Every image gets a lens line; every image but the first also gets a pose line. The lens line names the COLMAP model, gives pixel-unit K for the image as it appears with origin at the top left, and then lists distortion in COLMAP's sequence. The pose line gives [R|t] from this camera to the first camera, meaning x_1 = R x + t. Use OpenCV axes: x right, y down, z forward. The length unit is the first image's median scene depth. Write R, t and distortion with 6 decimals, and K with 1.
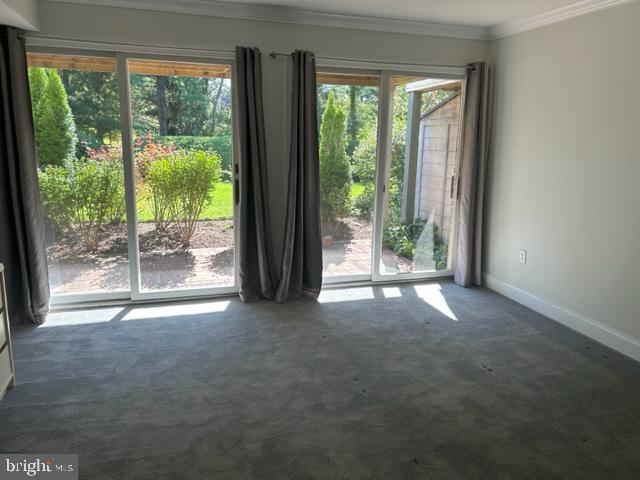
lens RADIAL K [[481.2, 0, 320.0], [0, 481.2, 240.0], [0, 0, 1]] dist [0.053903, -0.061380]
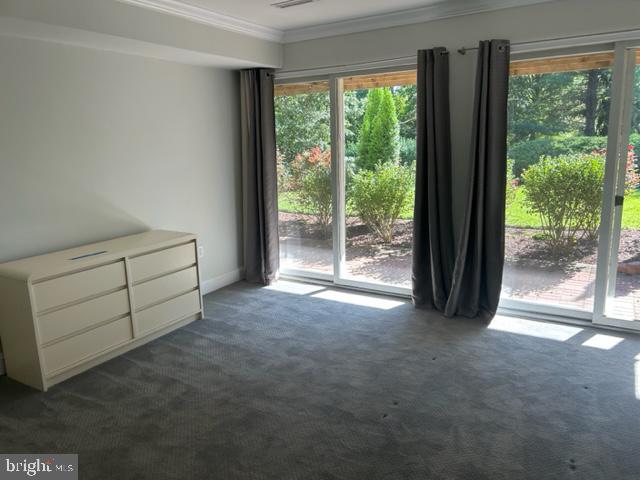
lens RADIAL K [[481.2, 0, 320.0], [0, 481.2, 240.0], [0, 0, 1]] dist [0.053903, -0.061380]
pose [[0.655301, 0.115808, -0.746438, 0.453199], [-0.121026, 0.991508, 0.047581, -0.031972], [0.745610, 0.059159, 0.663752, 0.193774]]
